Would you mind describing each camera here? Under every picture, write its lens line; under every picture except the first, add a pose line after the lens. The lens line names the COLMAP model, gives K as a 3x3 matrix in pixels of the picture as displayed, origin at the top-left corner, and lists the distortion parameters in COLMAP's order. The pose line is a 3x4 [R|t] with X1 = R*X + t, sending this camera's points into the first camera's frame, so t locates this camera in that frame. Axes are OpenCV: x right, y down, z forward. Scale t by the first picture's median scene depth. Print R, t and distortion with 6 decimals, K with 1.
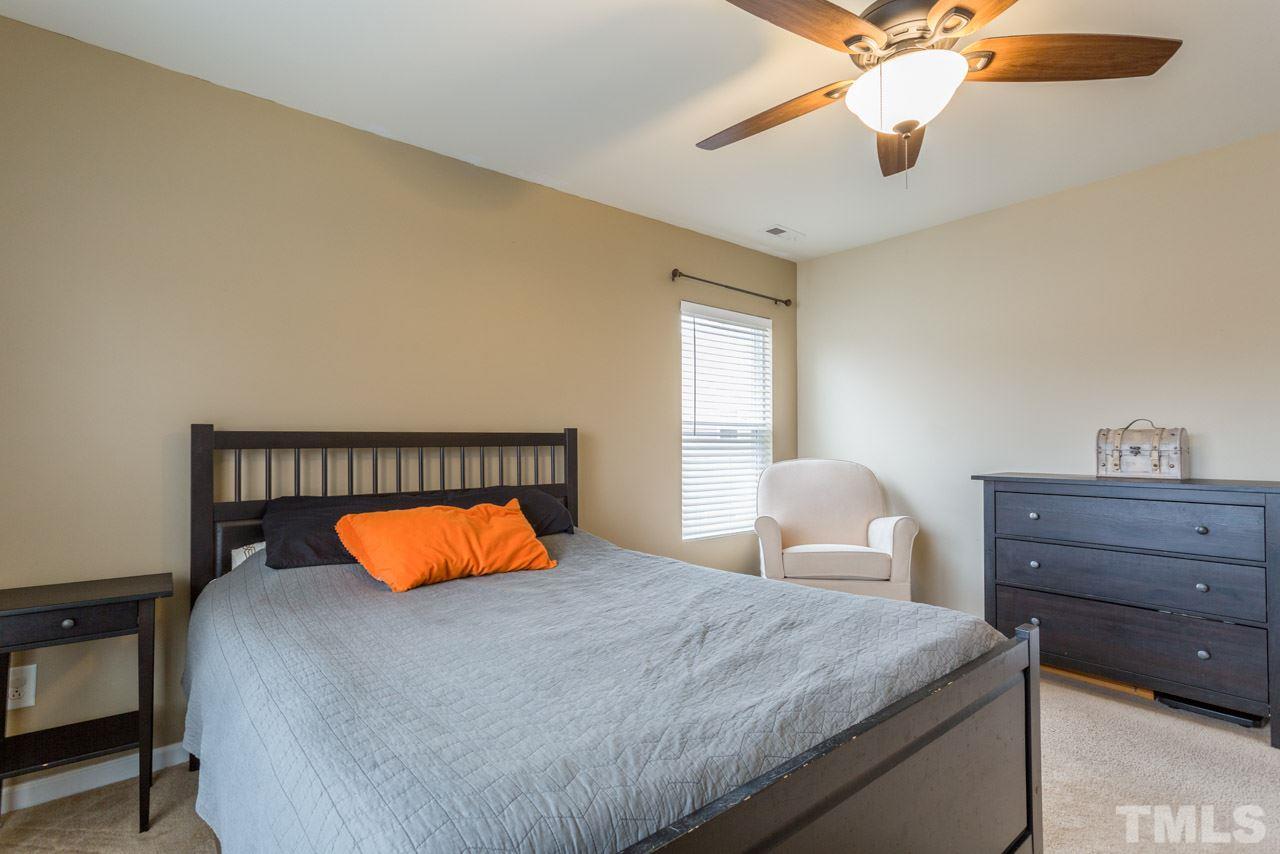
lens RADIAL K [[609.5, 0, 640.0], [0, 609.5, 427.0], [0, 0, 1]] dist [0.000041, 0.000019]
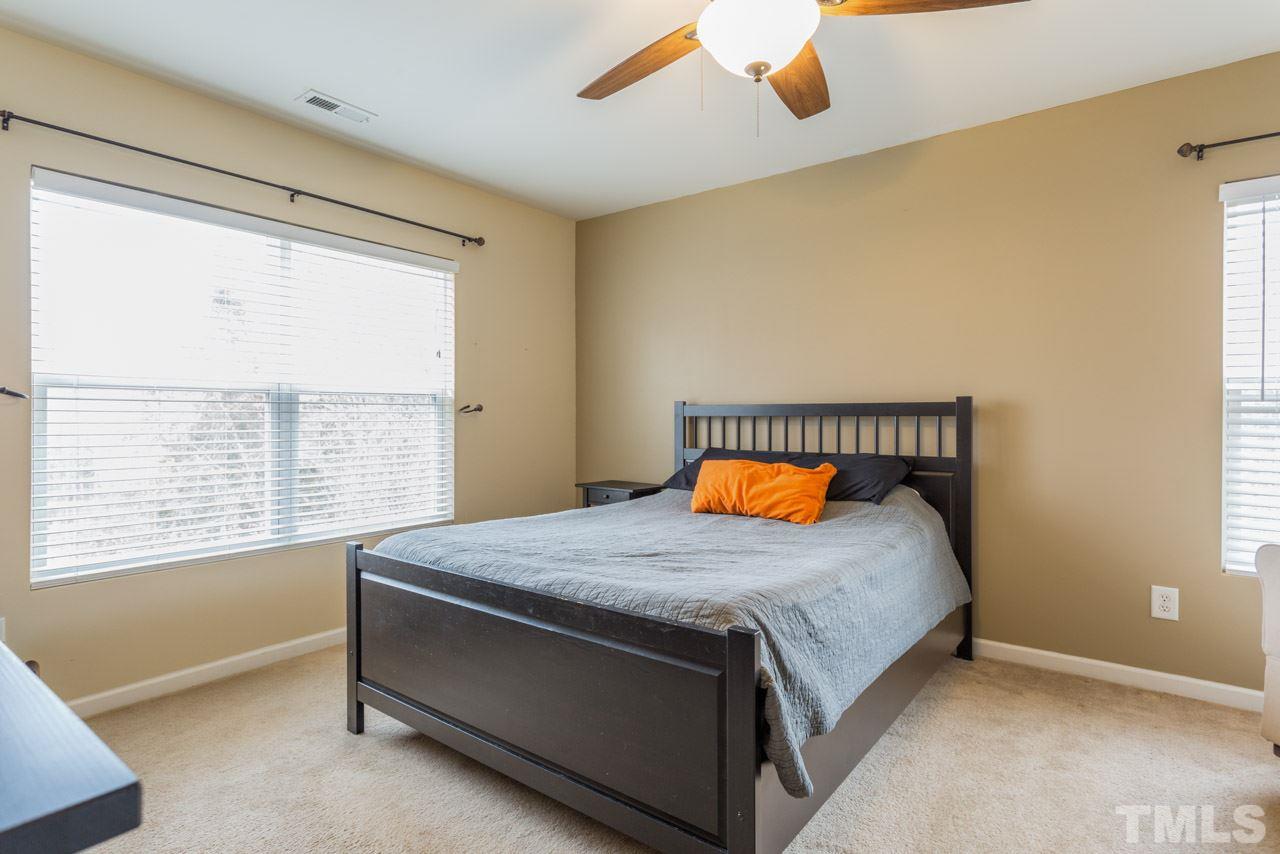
lens RADIAL K [[609.5, 0, 640.0], [0, 609.5, 427.0], [0, 0, 1]] dist [0.000041, 0.000019]
pose [[0.241135, 0.027180, -0.970111, 0.674911], [0.031701, 0.998854, 0.035865, -0.001019], [0.969974, -0.039402, 0.239997, 0.331094]]
